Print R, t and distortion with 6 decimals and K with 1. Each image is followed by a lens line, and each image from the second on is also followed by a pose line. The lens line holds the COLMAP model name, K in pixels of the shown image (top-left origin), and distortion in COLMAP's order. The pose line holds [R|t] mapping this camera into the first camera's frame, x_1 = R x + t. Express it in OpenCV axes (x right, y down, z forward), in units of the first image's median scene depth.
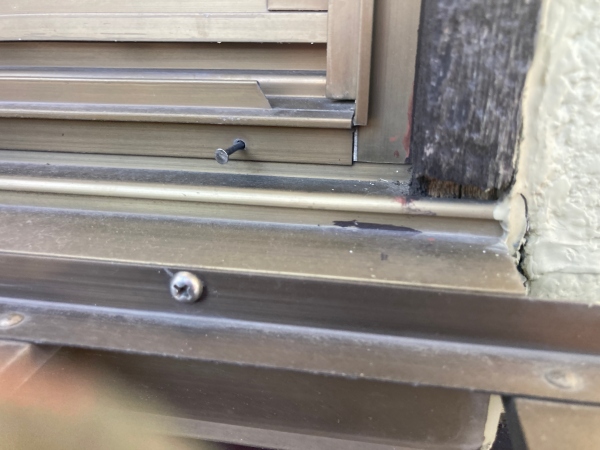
lens RADIAL K [[593.0, 0, 300.0], [0, 593.0, 225.0], [0, 0, 1]] dist [0.005562, 0.001640]
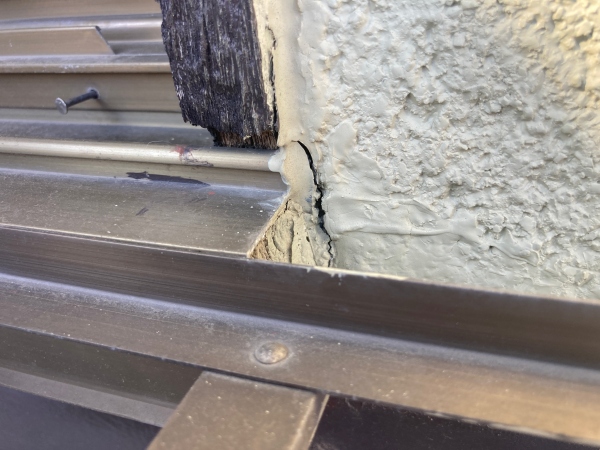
lens RADIAL K [[590.2, 0, 300.0], [0, 590.2, 225.0], [0, 0, 1]] dist [-0.014196, -0.027444]
pose [[0.981786, 0.017820, -0.189153, 0.528293], [-0.003177, 0.996992, 0.077434, 0.002911], [0.189964, -0.075423, 0.978890, 0.139452]]
